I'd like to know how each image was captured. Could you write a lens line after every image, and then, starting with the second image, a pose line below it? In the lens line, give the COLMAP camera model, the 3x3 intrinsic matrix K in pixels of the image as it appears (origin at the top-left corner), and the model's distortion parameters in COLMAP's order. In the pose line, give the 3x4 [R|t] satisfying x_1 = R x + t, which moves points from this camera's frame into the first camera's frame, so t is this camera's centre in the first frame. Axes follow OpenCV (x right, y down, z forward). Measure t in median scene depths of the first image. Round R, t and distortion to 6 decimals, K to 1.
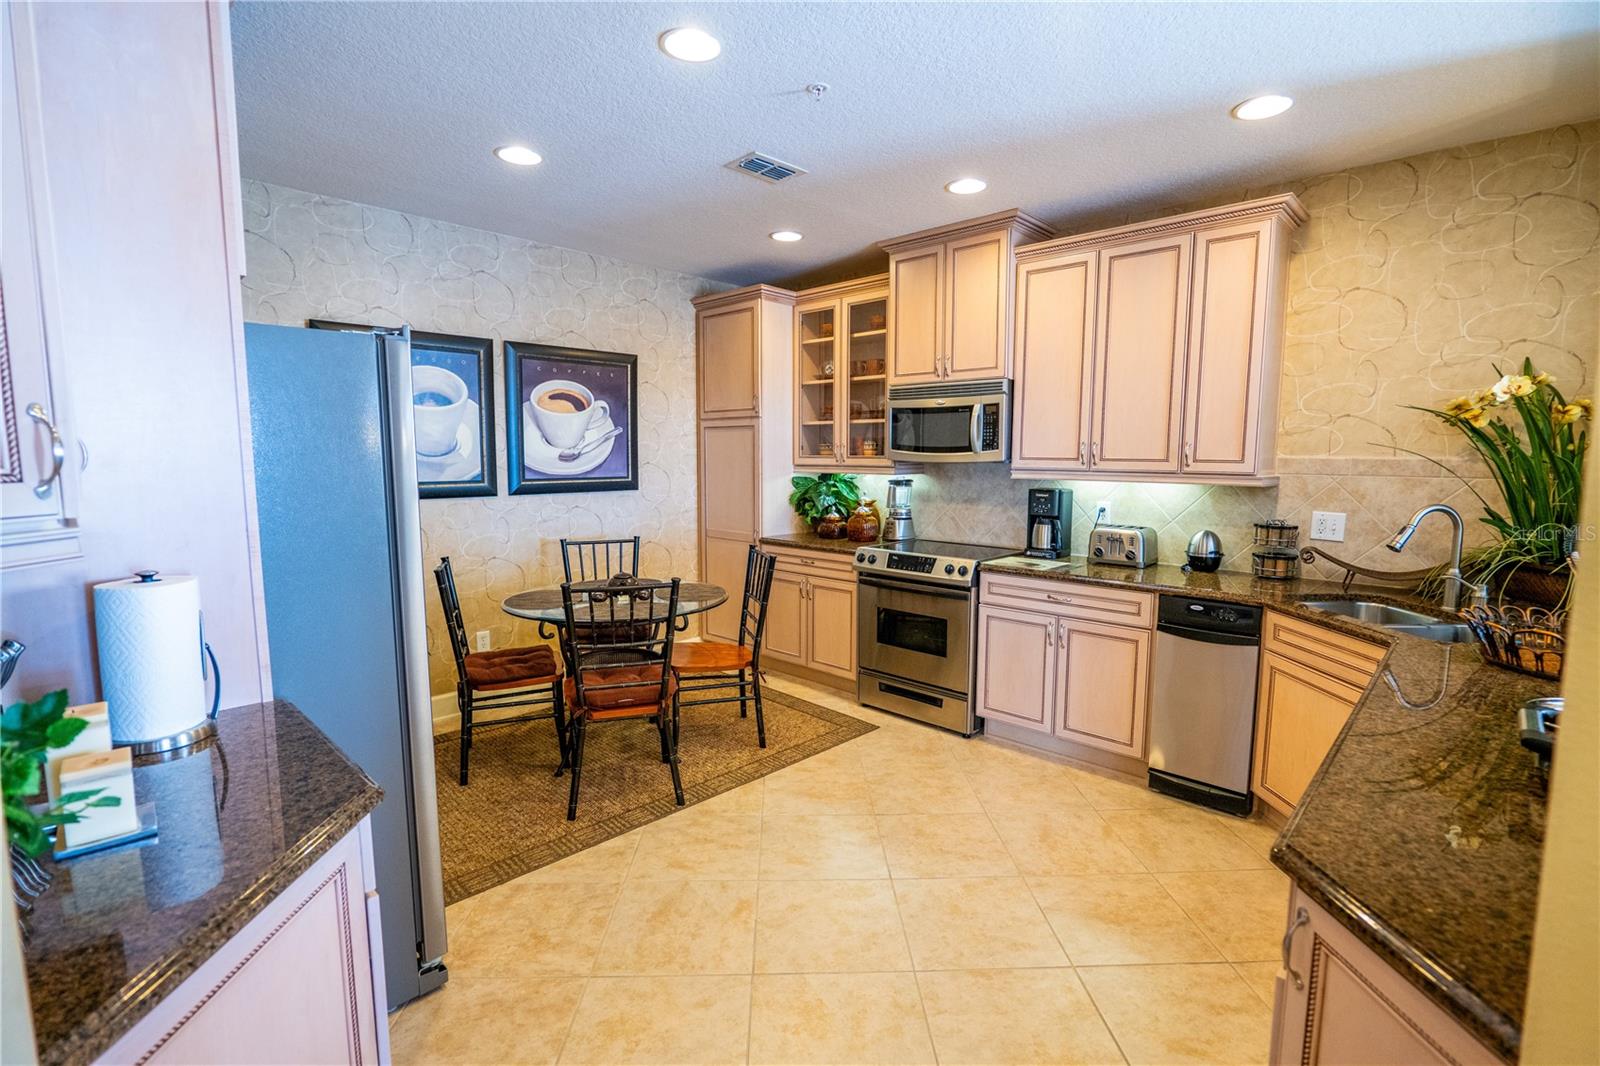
lens RADIAL K [[727.6, 0, 804.8], [0, 727.6, 531.1], [0, 0, 1]] dist [-0.016786, 0.000556]
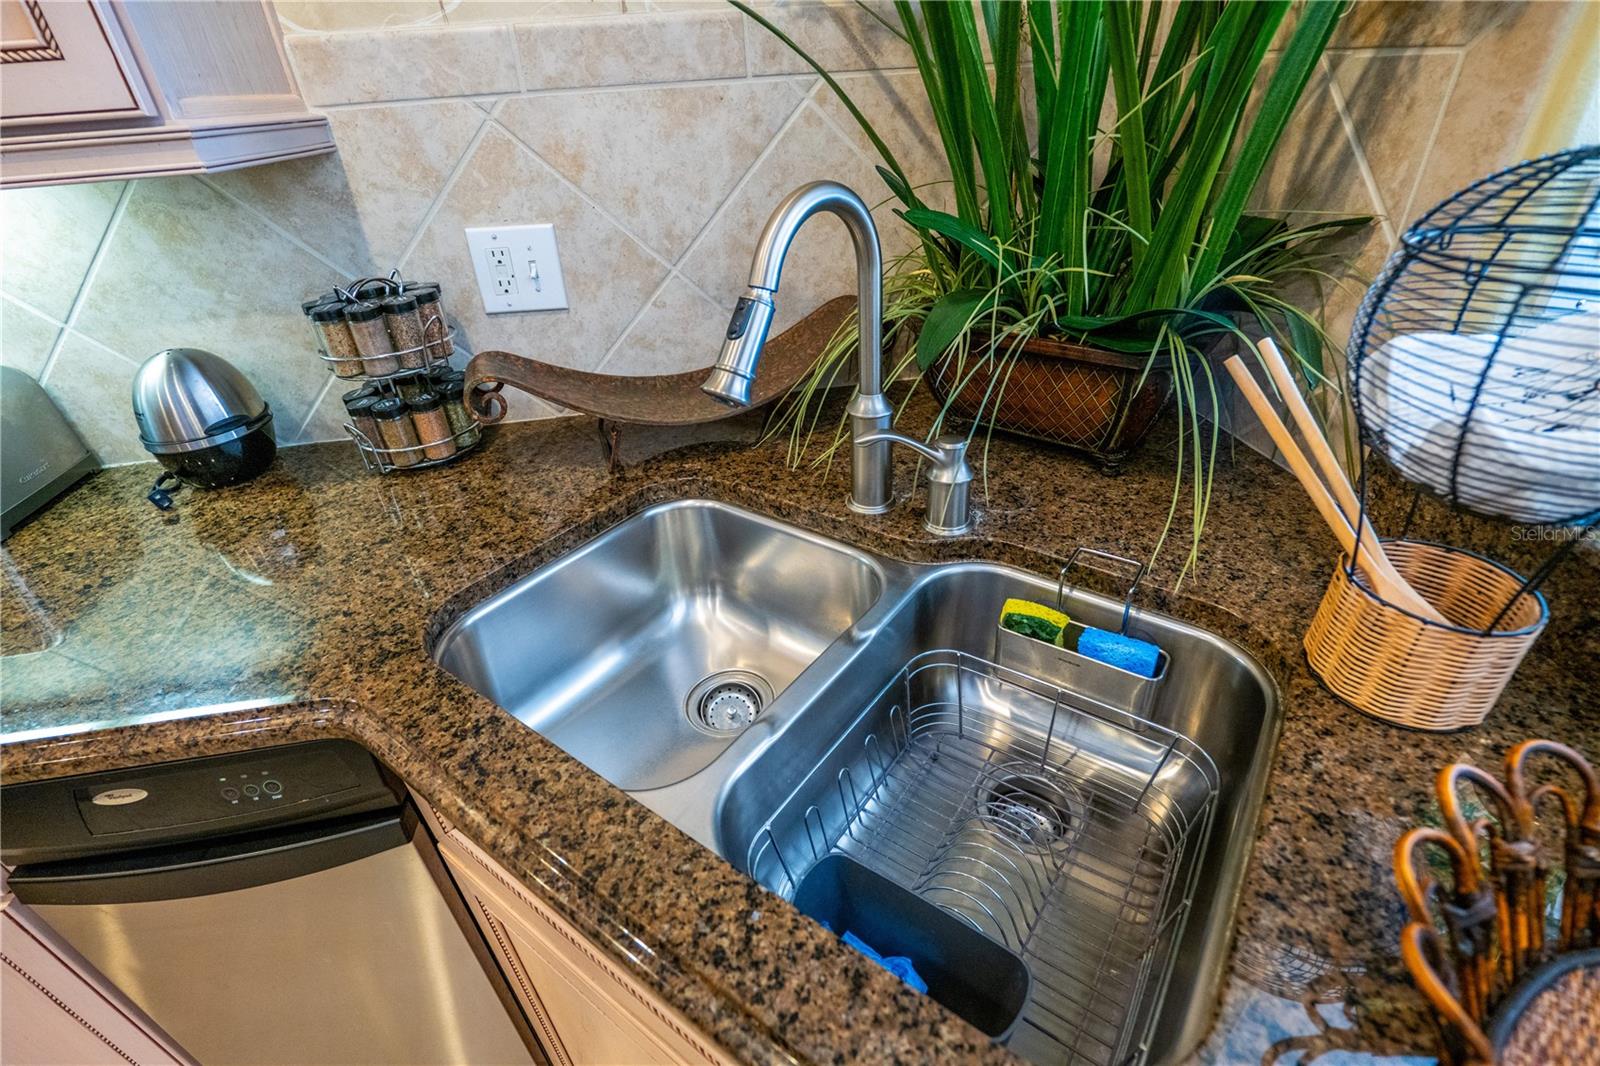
lens RADIAL K [[727.6, 0, 804.8], [0, 727.6, 531.1], [0, 0, 1]] dist [-0.016786, 0.000556]
pose [[0.608510, -0.454934, 0.650193, 0.531383], [0.136668, 0.867189, 0.478858, -0.044743], [-0.781689, -0.202529, 0.589868, 0.670728]]
